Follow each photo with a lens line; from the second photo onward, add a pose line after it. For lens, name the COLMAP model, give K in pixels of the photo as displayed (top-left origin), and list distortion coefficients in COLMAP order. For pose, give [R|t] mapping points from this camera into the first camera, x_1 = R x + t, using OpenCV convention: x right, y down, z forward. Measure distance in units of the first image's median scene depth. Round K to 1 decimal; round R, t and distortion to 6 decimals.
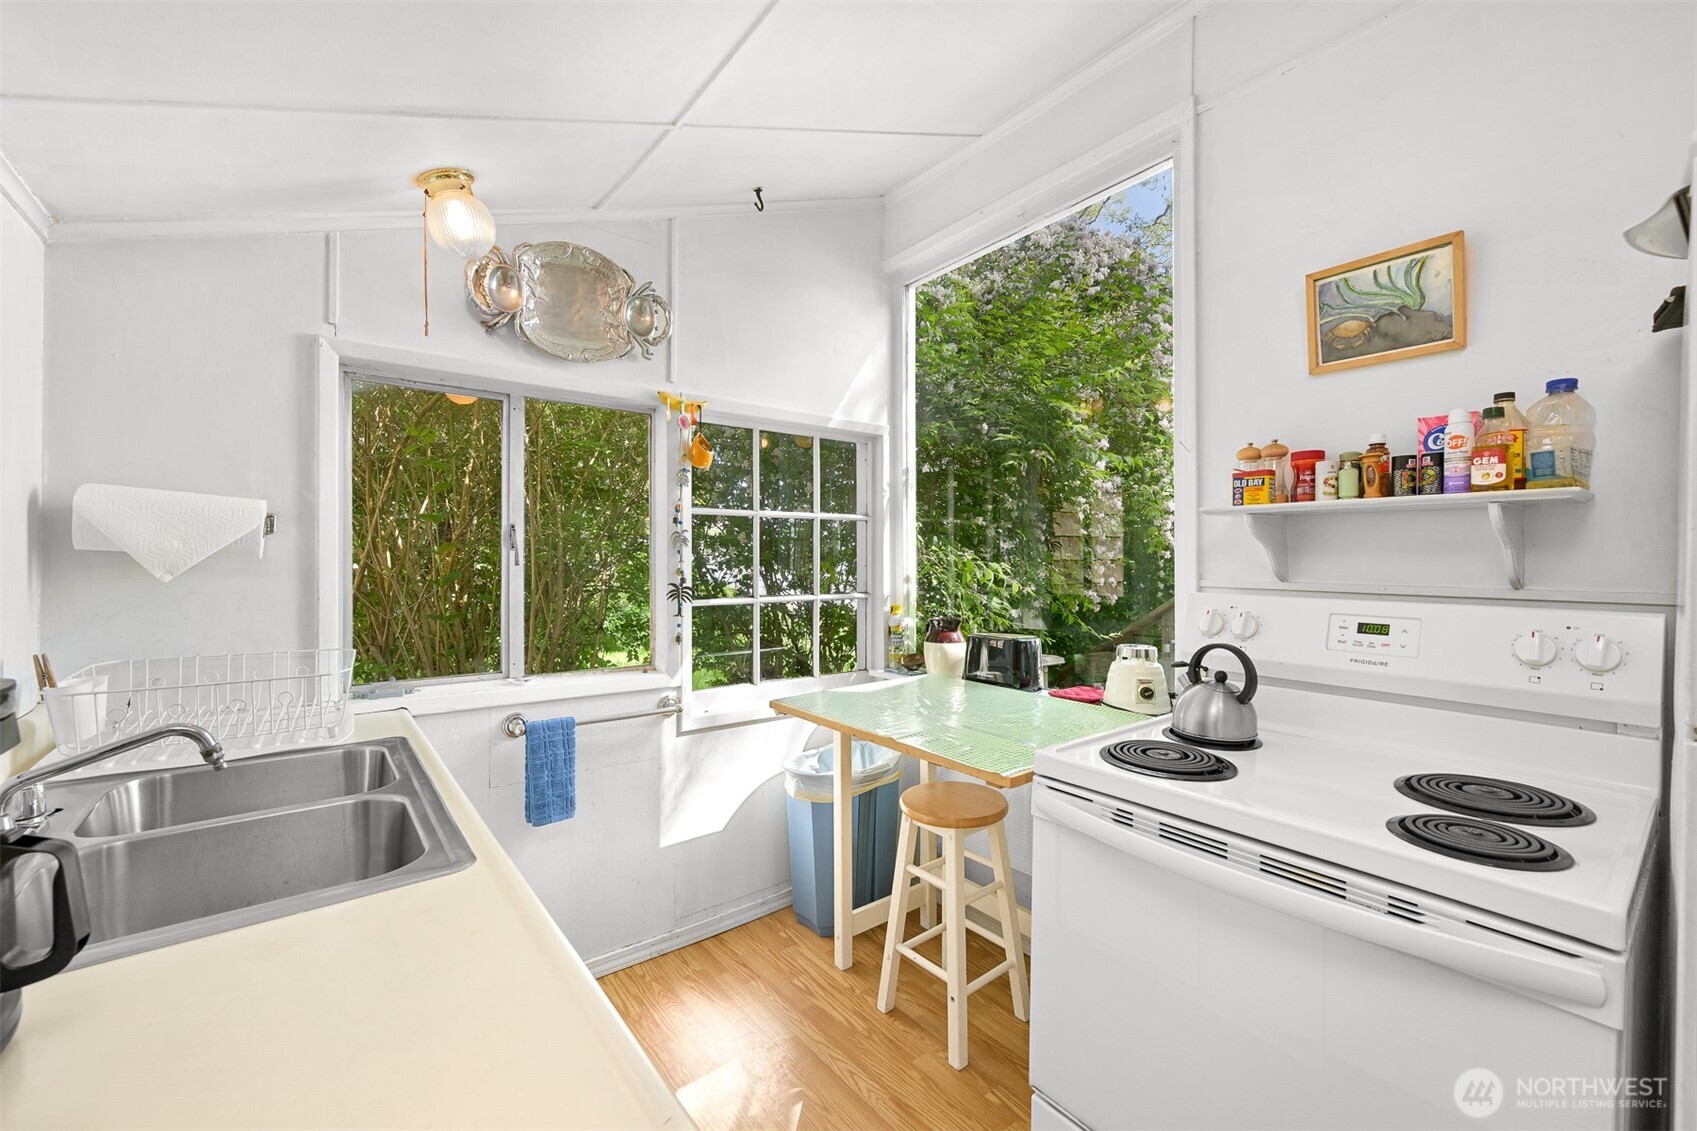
lens RADIAL K [[695.4, 0, 846.0], [0, 695.4, 568.9], [0, 0, 1]] dist [0.000148, 0.000052]
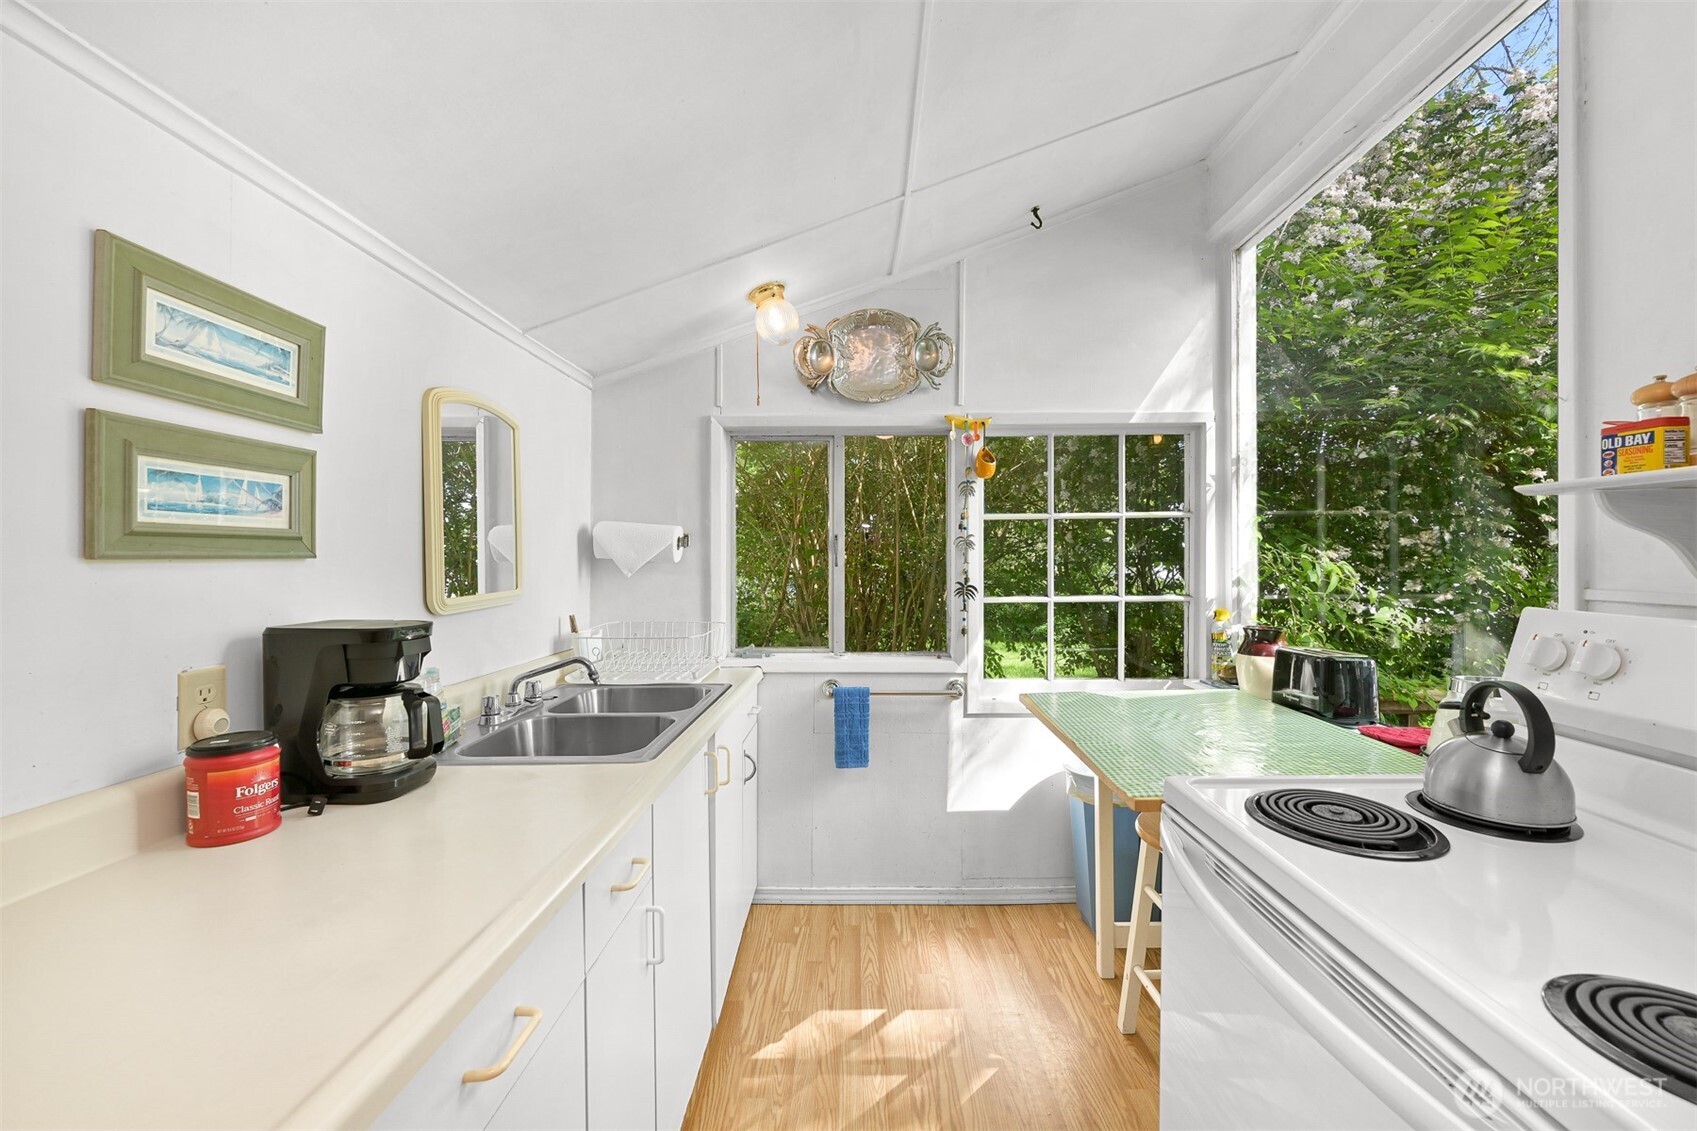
lens RADIAL K [[657.4, 0, 857.7], [0, 657.4, 567.9], [0, 0, 1]] dist [-0.000337, -0.000012]
pose [[0.781543, 0.002416, -0.623846, 0.302352], [-0.001308, 0.999997, 0.002233, -0.004811], [0.623850, -0.000929, 0.781544, 0.057909]]
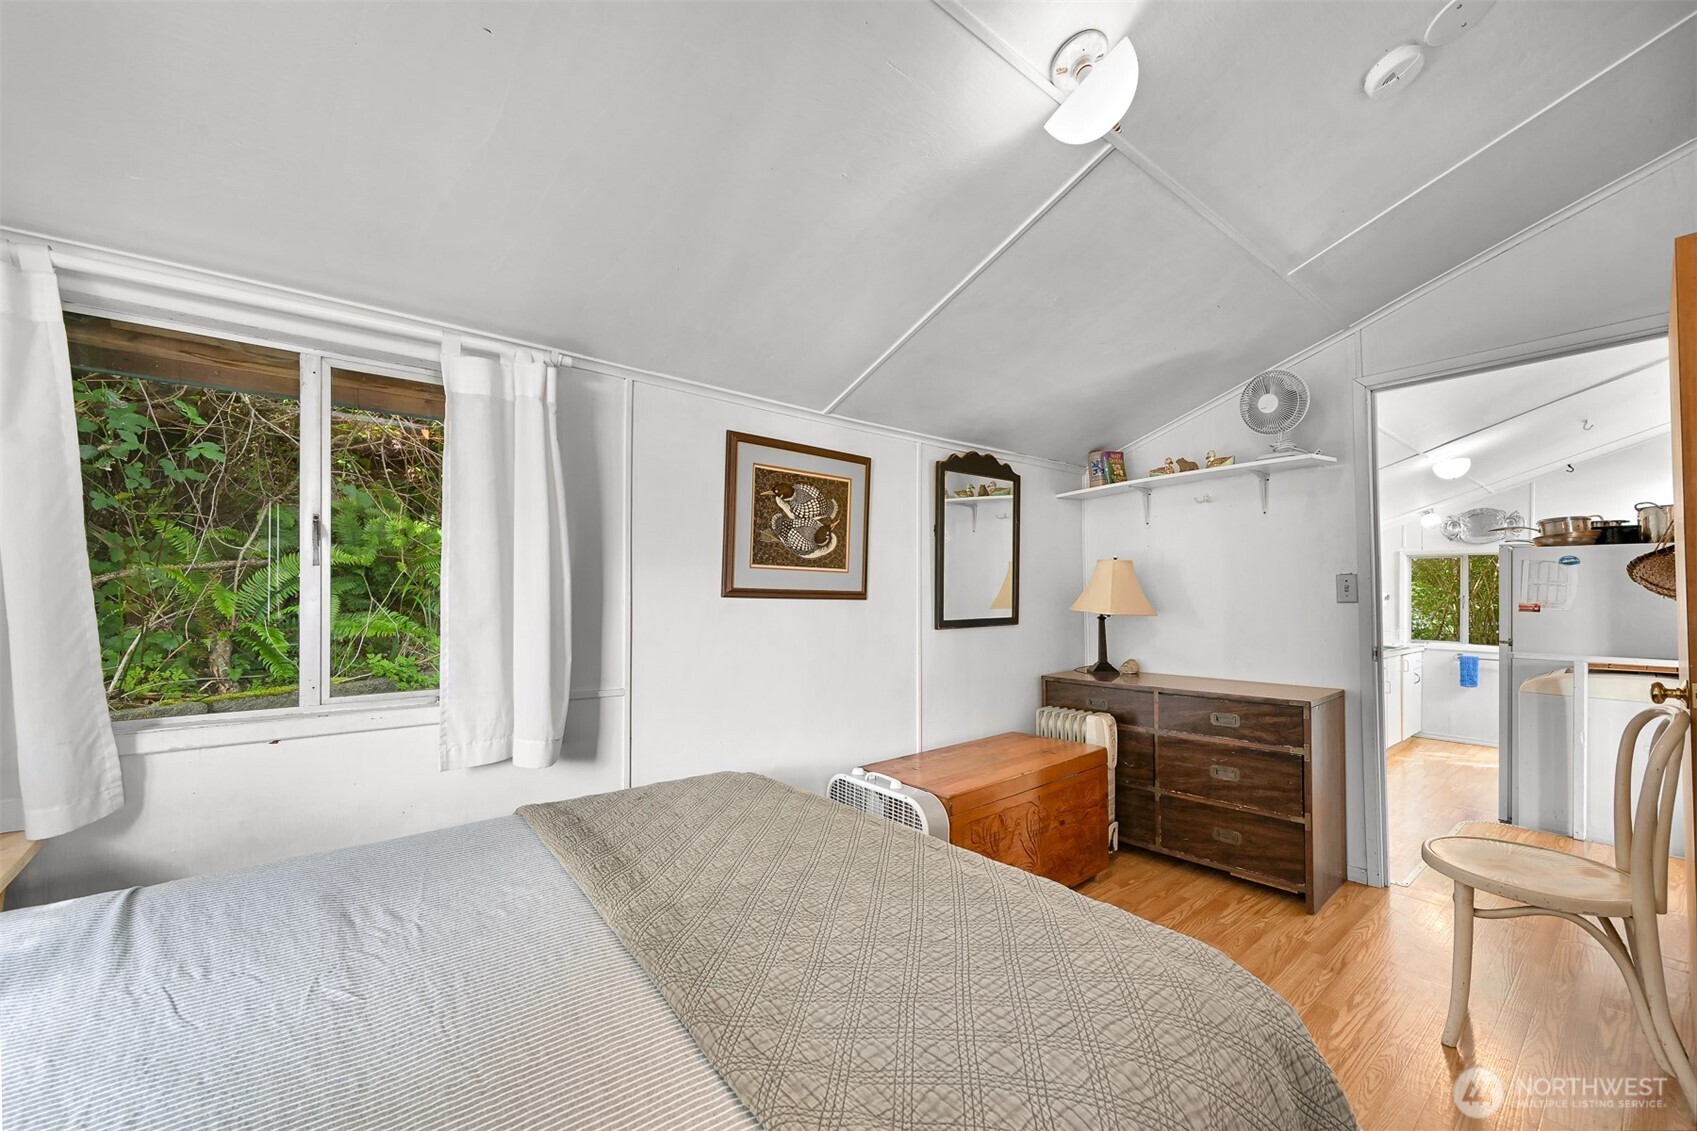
lens RADIAL K [[663.4, 0, 843.7], [0, 663.4, 594.9], [0, 0, 1]] dist [-0.001911, -0.000165]
pose [[0.001533, -0.001389, -0.999998, 2.440048], [-0.010426, 0.999945, -0.001405, -0.034044], [0.999944, 0.010429, 0.001519, -1.775055]]
